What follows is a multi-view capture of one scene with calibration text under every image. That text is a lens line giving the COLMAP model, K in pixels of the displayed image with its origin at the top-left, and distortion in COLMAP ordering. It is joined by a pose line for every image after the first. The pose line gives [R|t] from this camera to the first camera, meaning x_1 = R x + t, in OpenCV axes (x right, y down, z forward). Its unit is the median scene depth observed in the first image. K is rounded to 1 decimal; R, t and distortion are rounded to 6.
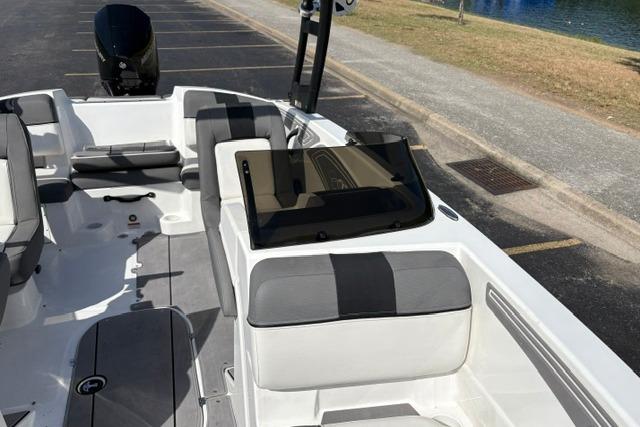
lens RADIAL K [[491.2, 0, 322.8], [0, 491.2, 214.5], [0, 0, 1]] dist [0.040535, -0.044616]
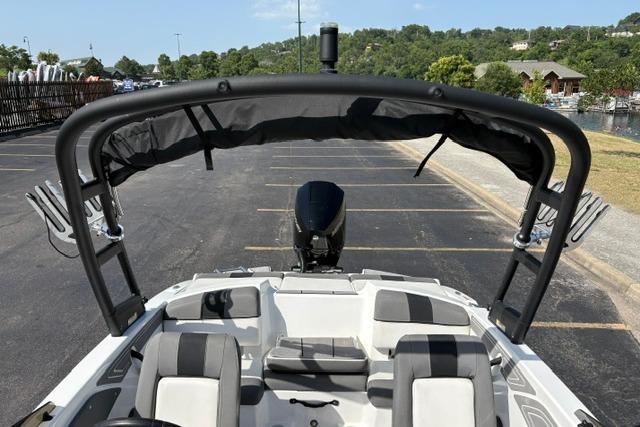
lens RADIAL K [[491.2, 0, 321.3], [0, 491.2, 211.3], [0, 0, 1]] dist [0.040535, -0.044616]
pose [[0.947775, 0.060054, -0.313234, -0.091952], [-0.131136, 0.968633, -0.211078, -0.194495], [0.290733, 0.241131, 0.925921, 0.005443]]
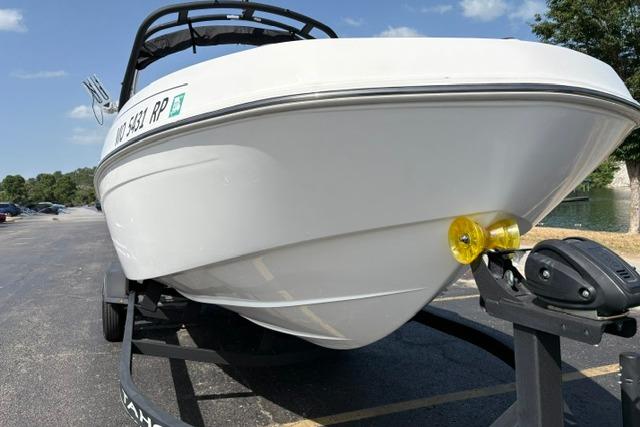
lens RADIAL K [[491.2, 0, 321.3], [0, 491.2, 214.7], [0, 0, 1]] dist [0.040535, -0.044616]
pose [[0.998081, -0.060455, 0.013409, -0.096276], [0.060231, 0.897488, -0.436908, 0.727096], [0.014378, 0.436877, 0.899406, -0.574208]]
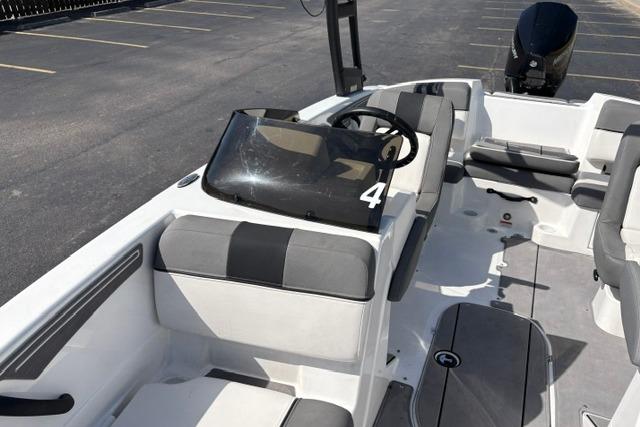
lens RADIAL K [[491.2, 0, 318.2], [0, 491.2, 217.7], [0, 0, 1]] dist [0.040535, -0.044616]
pose [[0.754791, 0.298257, -0.584238, -0.089085], [-0.292809, 0.950189, 0.106790, 0.014372], [0.586987, 0.090466, 0.804526, -0.024686]]
